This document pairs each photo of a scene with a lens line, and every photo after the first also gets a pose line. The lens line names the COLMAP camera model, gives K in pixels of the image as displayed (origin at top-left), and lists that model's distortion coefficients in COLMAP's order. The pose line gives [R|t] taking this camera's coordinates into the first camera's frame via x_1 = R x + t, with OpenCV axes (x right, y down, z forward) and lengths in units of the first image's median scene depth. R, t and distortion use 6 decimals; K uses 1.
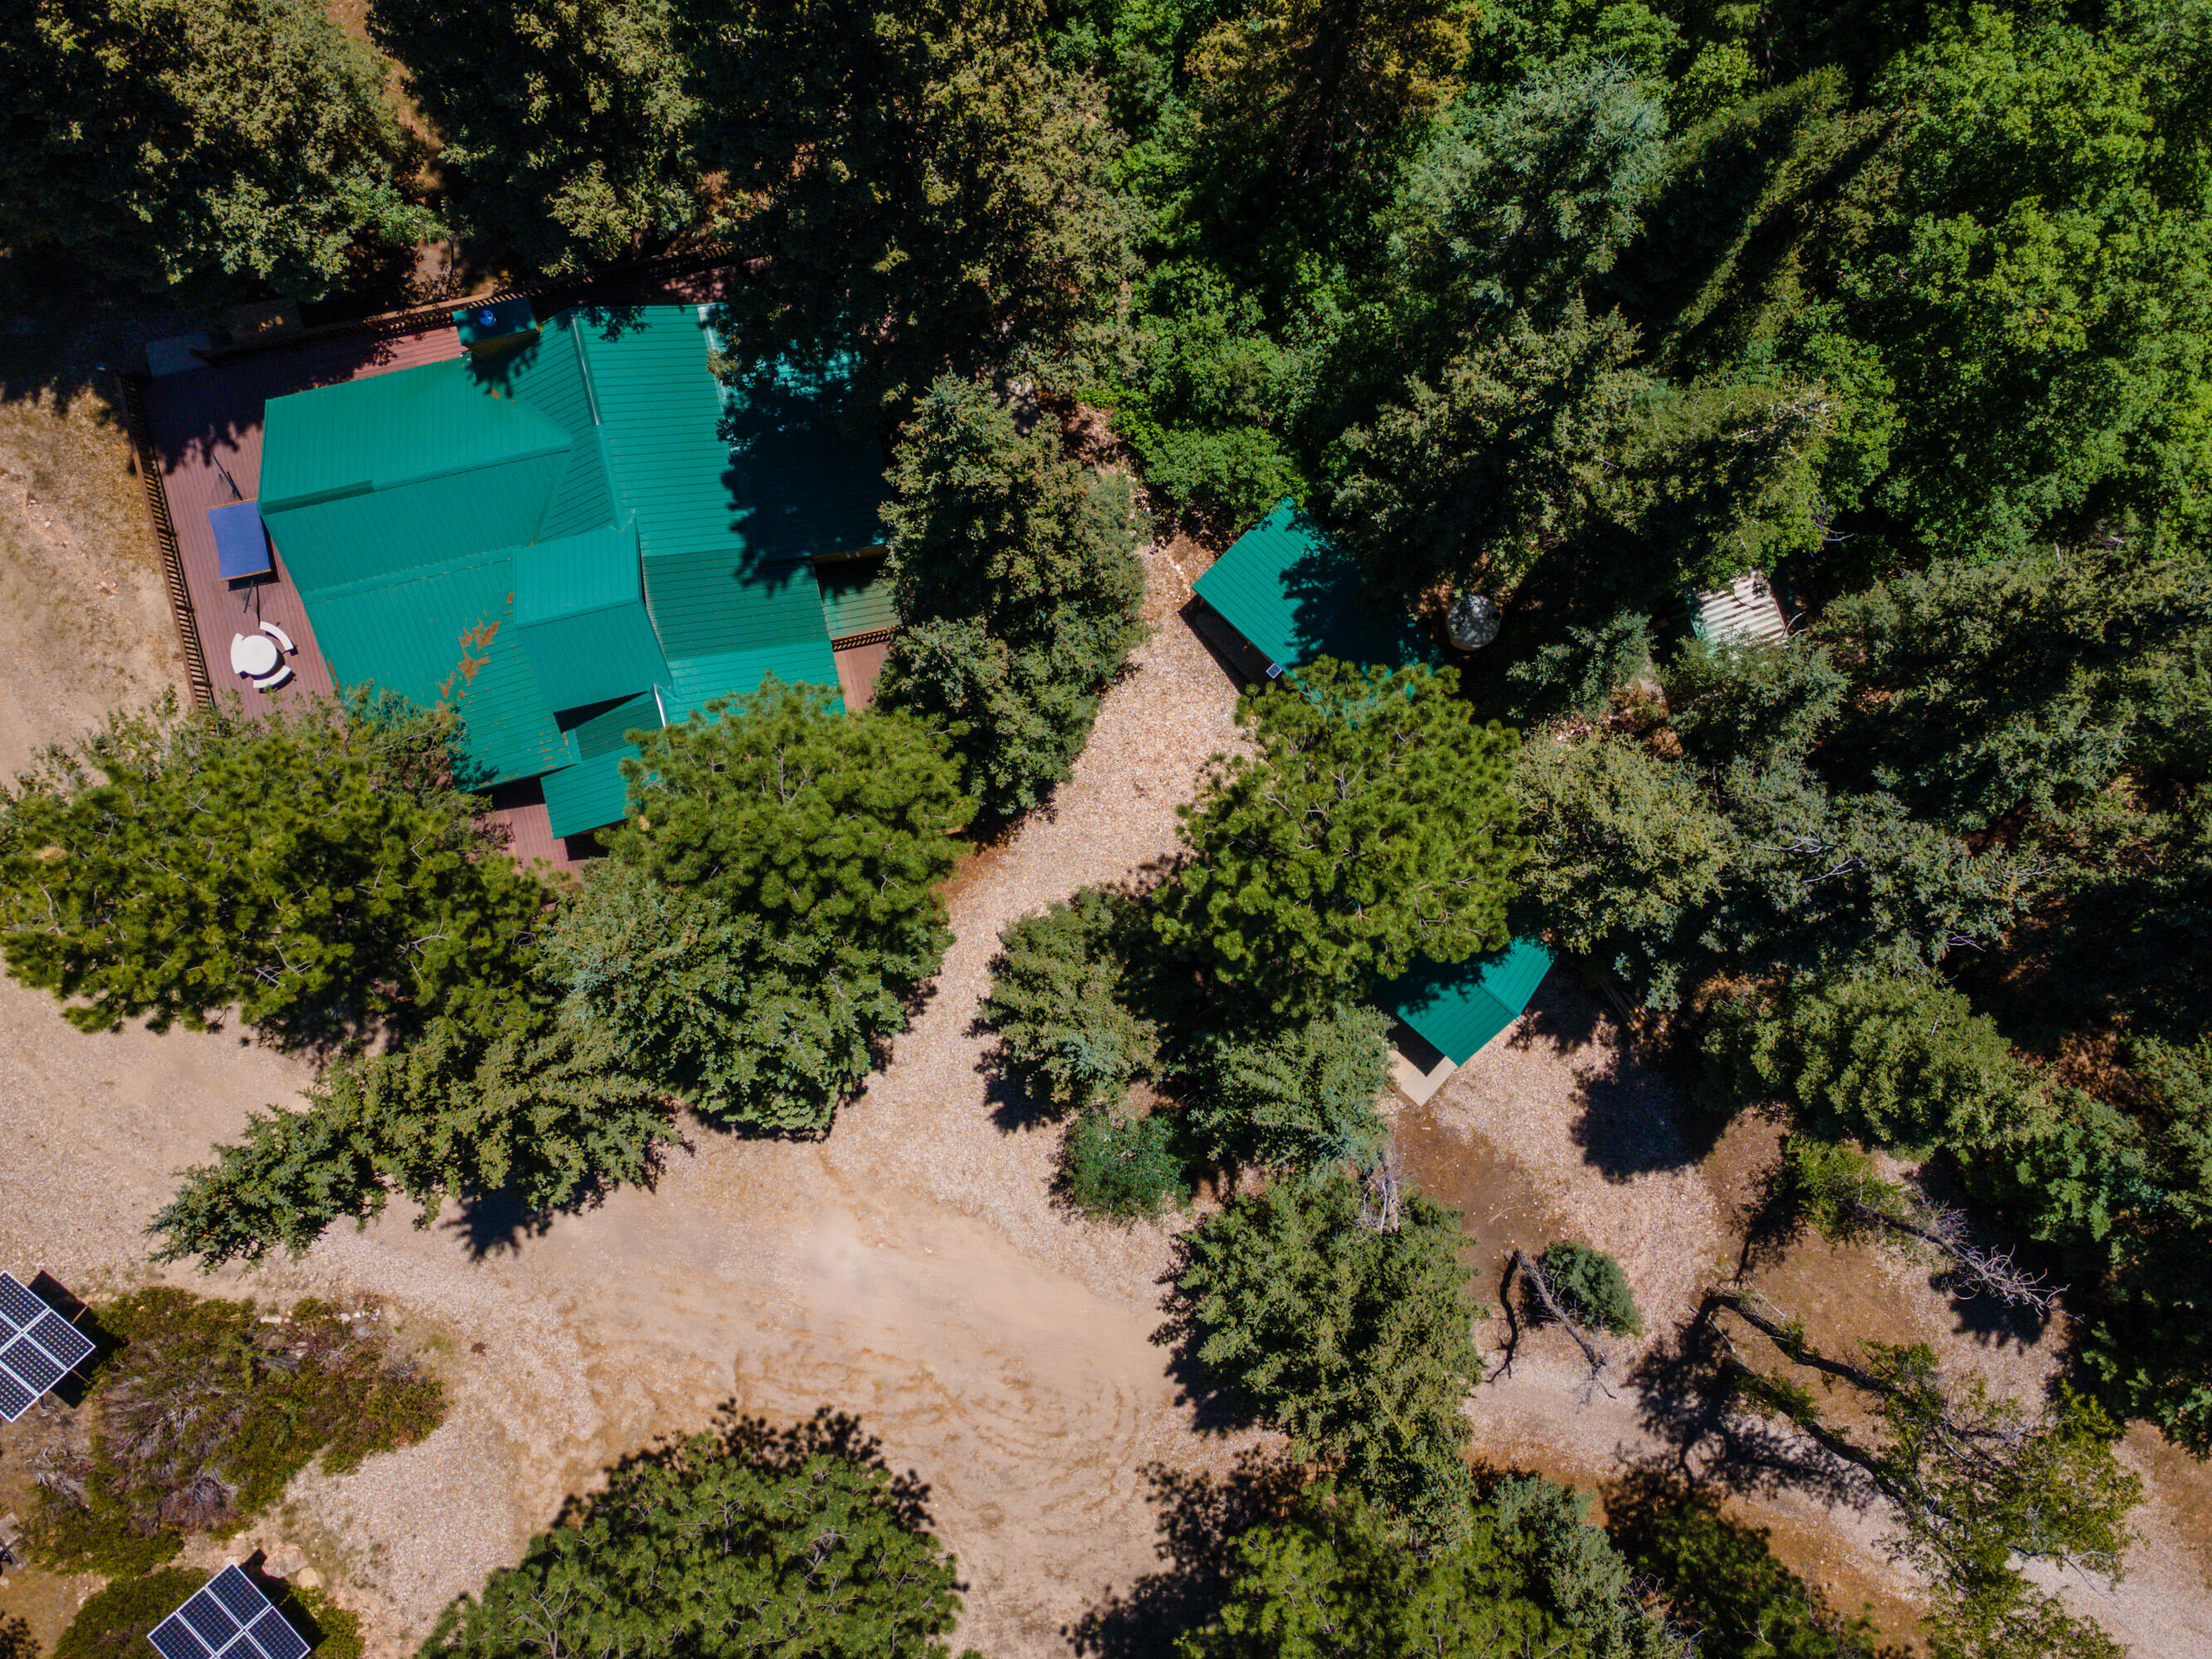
lens RADIAL K [[1610.2, 0, 1102.0], [0, 1610.2, 829.3], [0, 0, 1]] dist [0.039322, 0.018644]
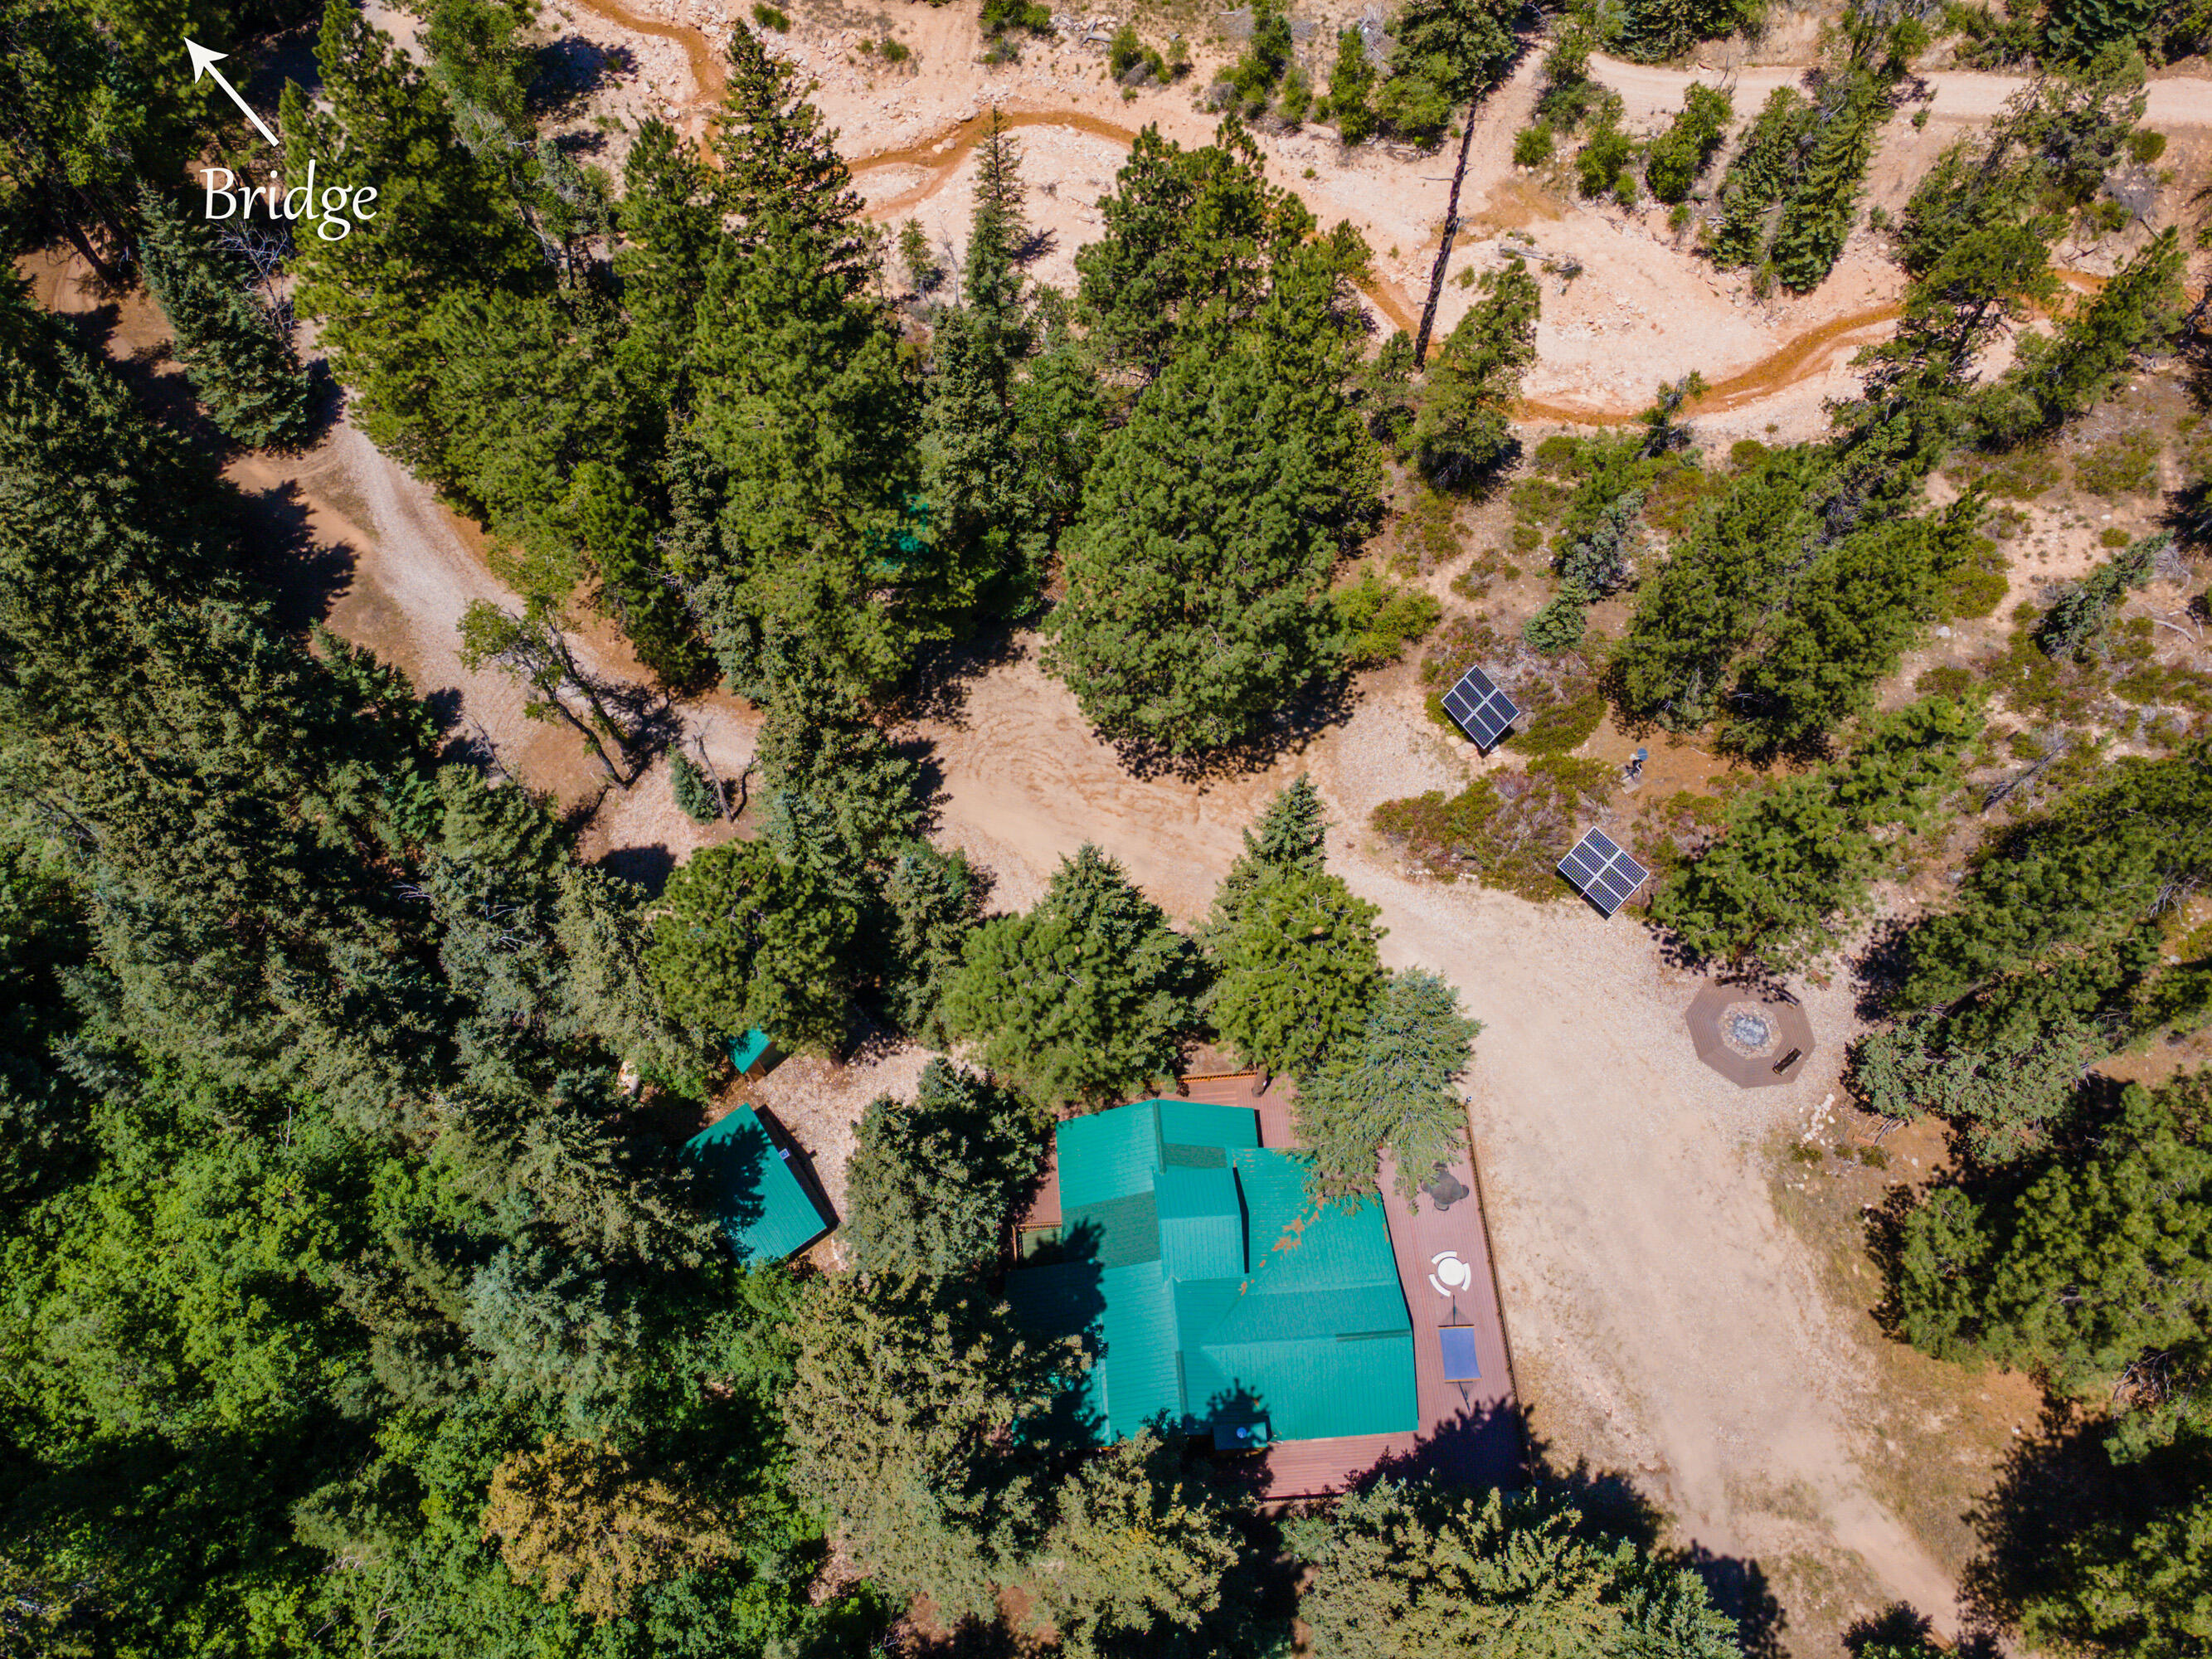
lens RADIAL K [[1610.2, 0, 1060.0], [0, 1610.2, 889.6], [0, 0, 1]] dist [0.039322, 0.018644]
pose [[-0.986763, -0.124654, 0.103729, -0.280273], [0.157097, -0.893479, 0.420732, -0.481157], [0.040234, 0.431458, 0.901235, -0.496678]]
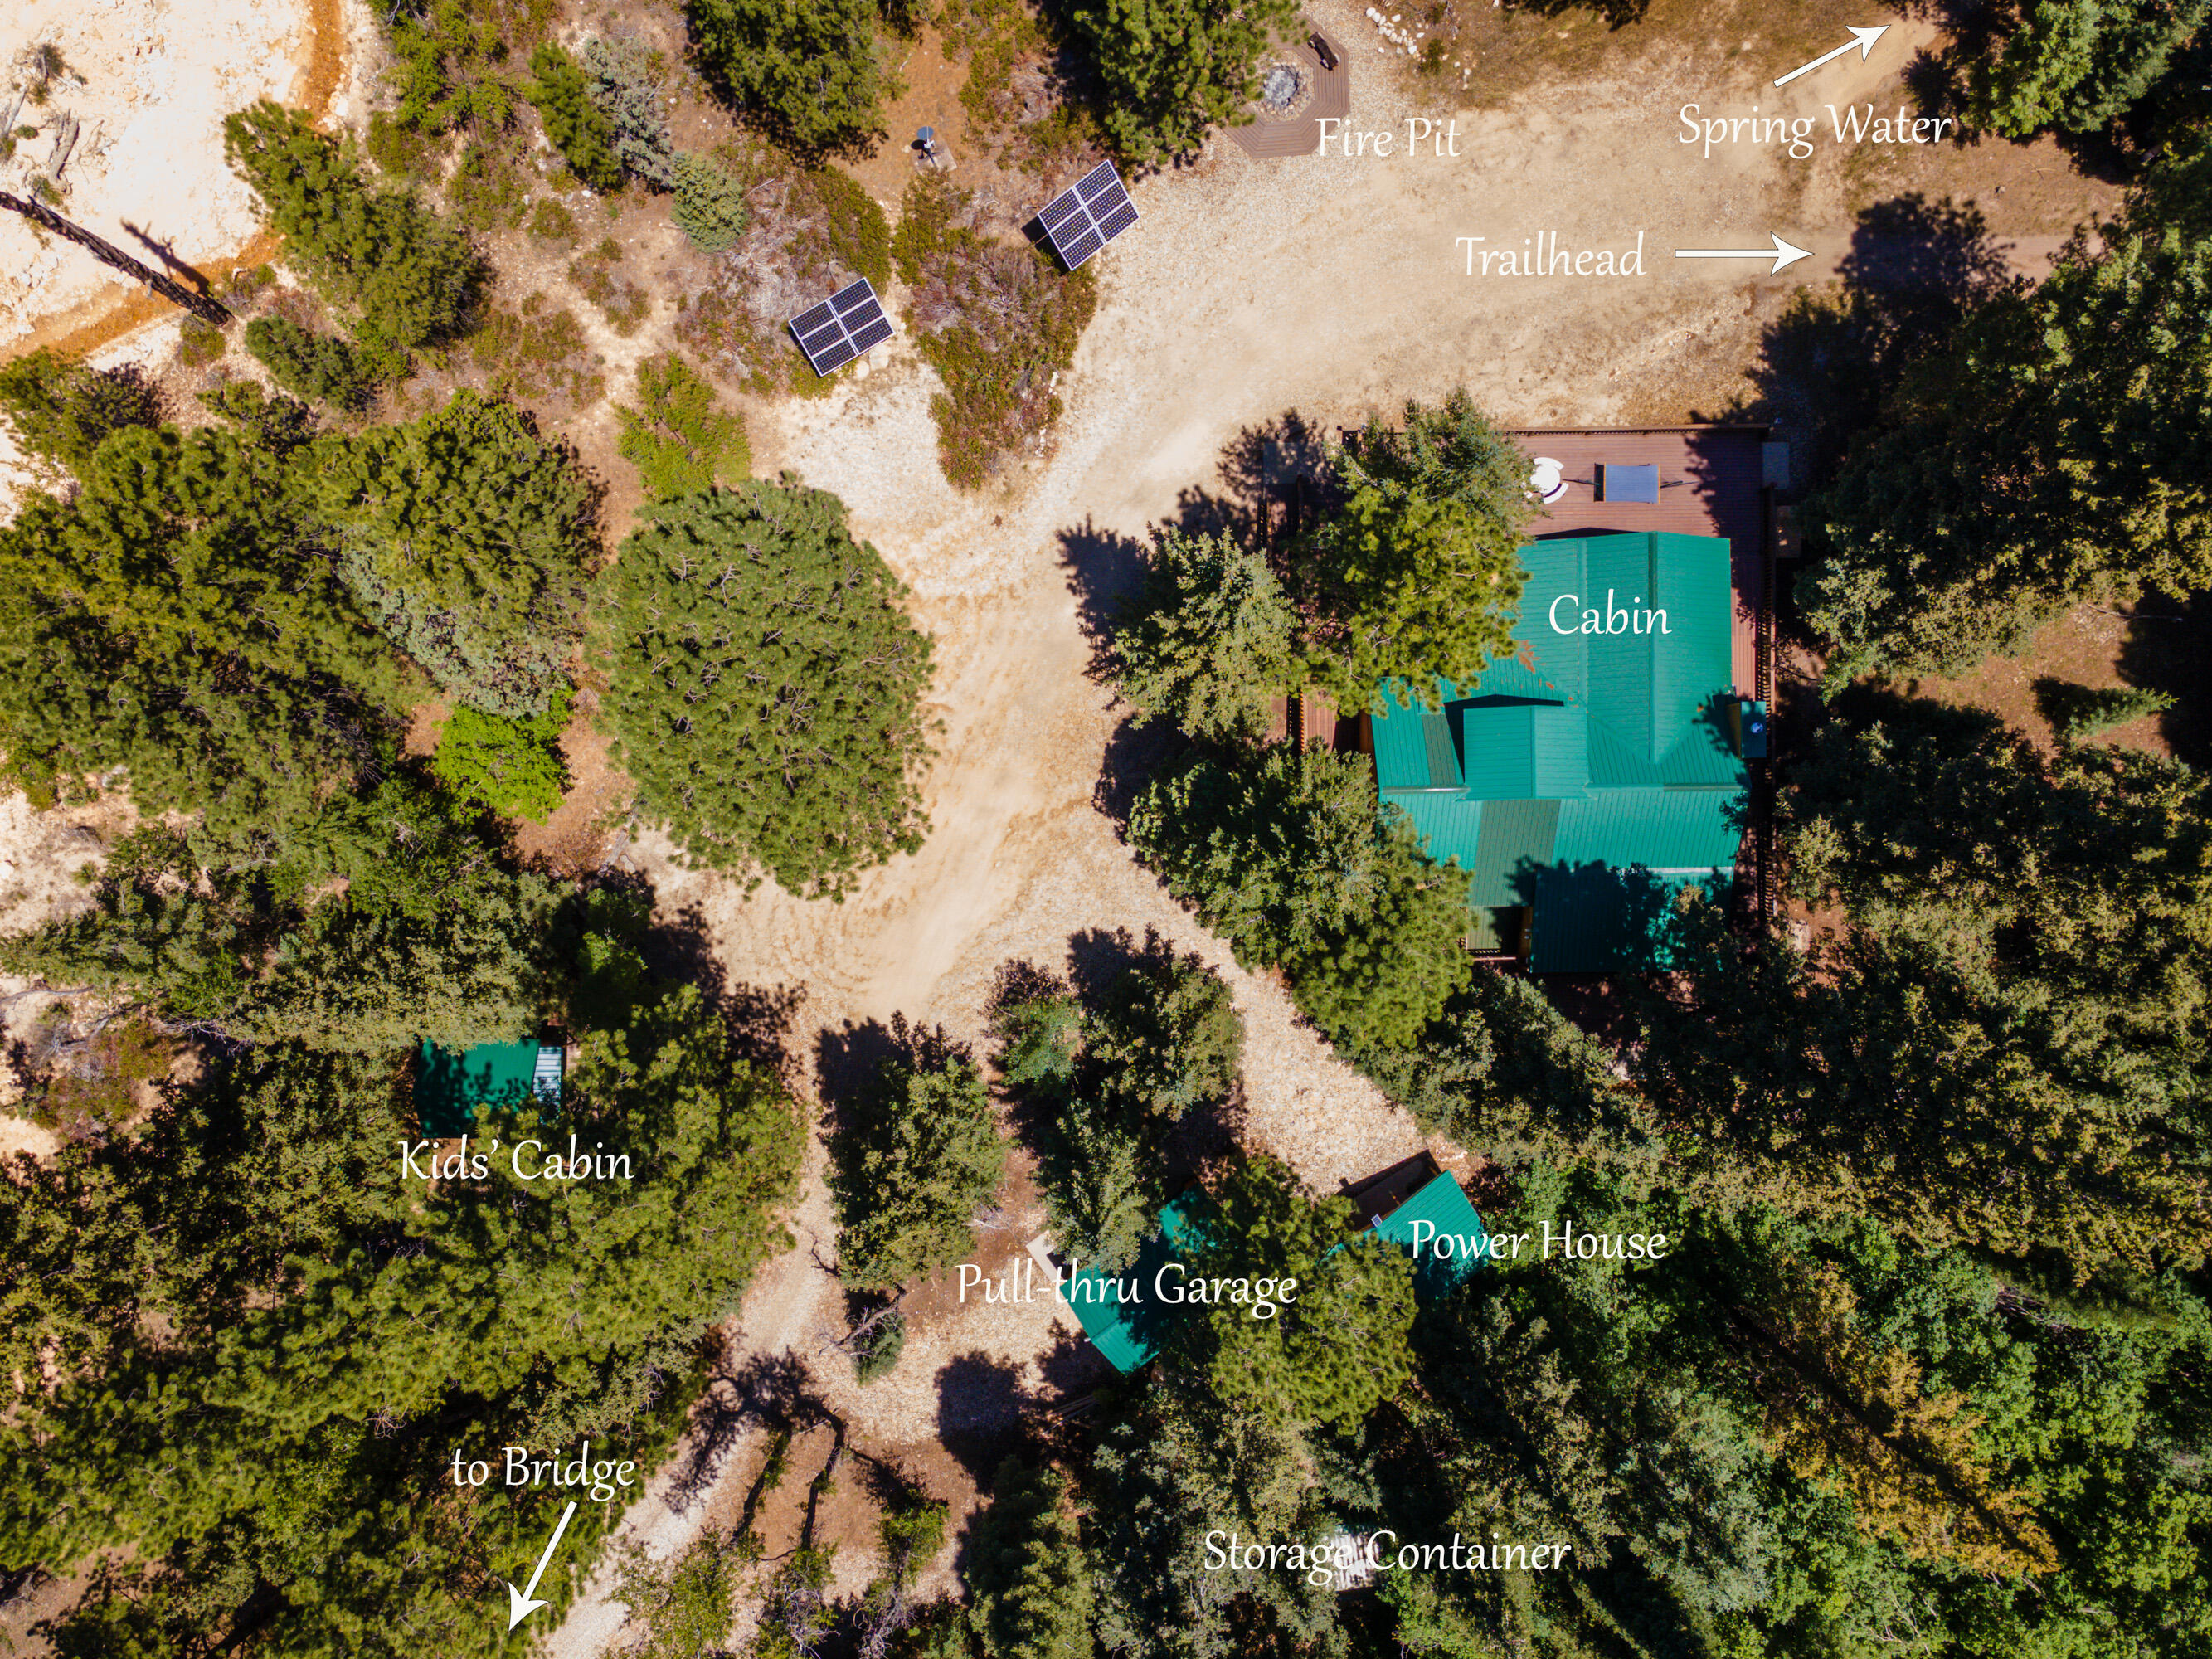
lens RADIAL K [[1610.2, 0, 1087.6], [0, 1610.2, 839.9], [0, 0, 1]] dist [0.039322, 0.018644]
pose [[-0.209143, 0.977760, 0.015630, -0.170676], [-0.977779, -0.209329, 0.011384, 0.183636], [0.014402, -0.012902, 0.999813, -0.345900]]
